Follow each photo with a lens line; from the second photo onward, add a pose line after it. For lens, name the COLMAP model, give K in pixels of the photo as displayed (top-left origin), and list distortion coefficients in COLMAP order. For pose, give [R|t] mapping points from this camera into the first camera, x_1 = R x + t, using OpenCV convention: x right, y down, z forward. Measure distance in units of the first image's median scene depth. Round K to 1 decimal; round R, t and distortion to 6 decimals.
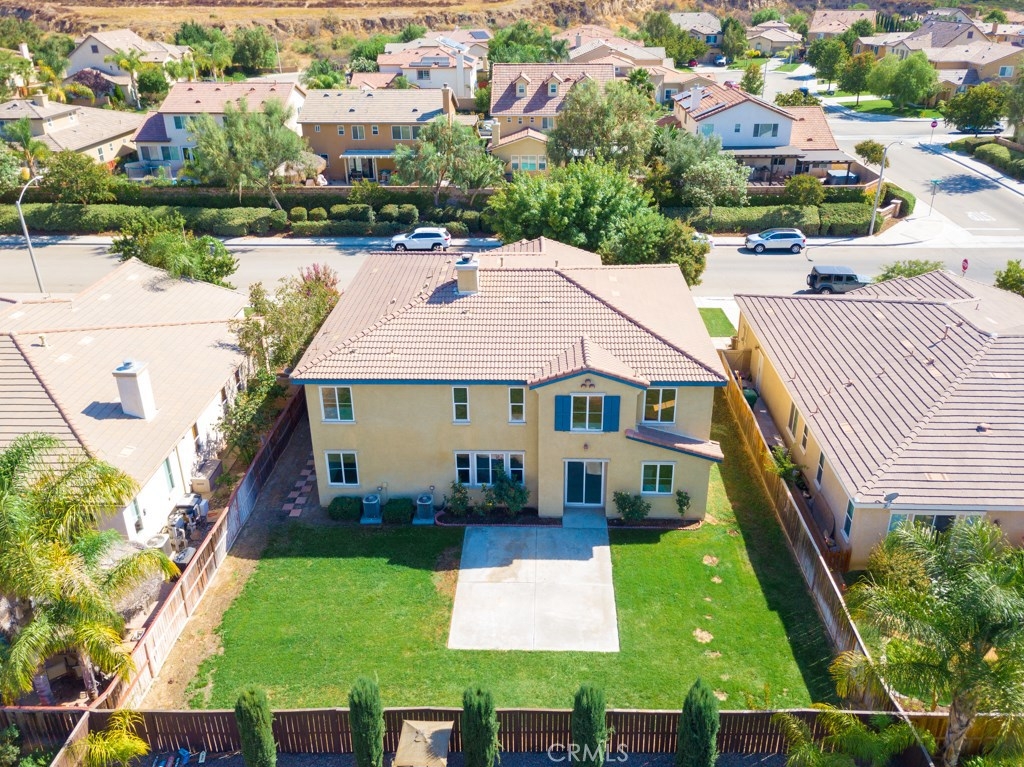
lens RADIAL K [[807.2, 0, 521.2], [0, 807.2, 321.6], [0, 0, 1]] dist [0.030225, 0.003774]
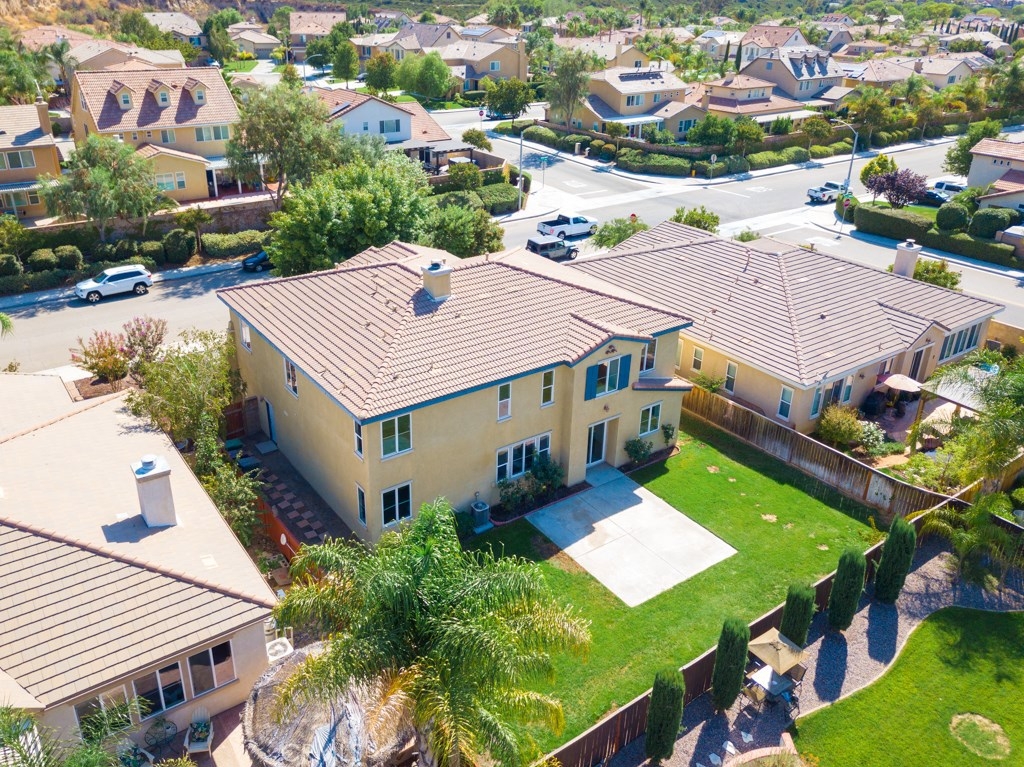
lens RADIAL K [[820.4, 0, 479.6], [0, 820.4, 355.8], [0, 0, 1]] dist [0.032127, -0.006147]
pose [[0.803964, -0.228882, 0.548868, -0.430316], [0.213310, 0.972538, 0.093105, -0.036492], [-0.555105, 0.042226, 0.830708, 0.106908]]
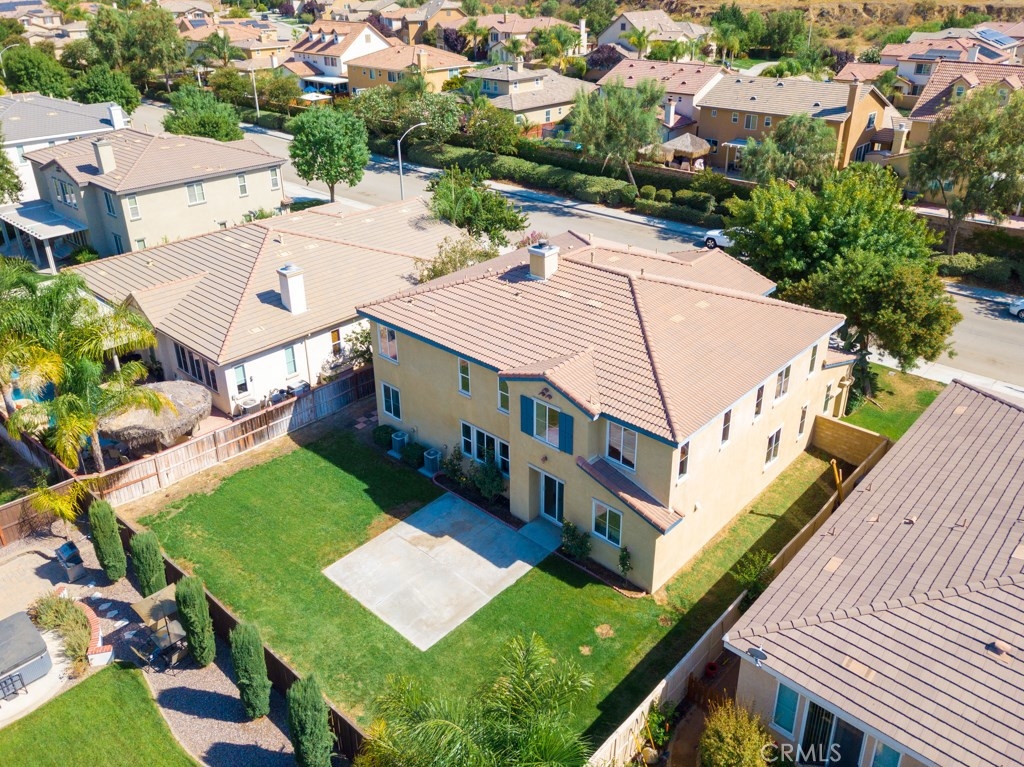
lens RADIAL K [[807.2, 0, 521.2], [0, 807.2, 321.6], [0, 0, 1]] dist [0.030225, 0.003774]
pose [[0.761463, 0.264483, -0.591796, 0.377316], [-0.254245, 0.961677, 0.102651, -0.058586], [0.596266, 0.072296, 0.799525, 0.142863]]
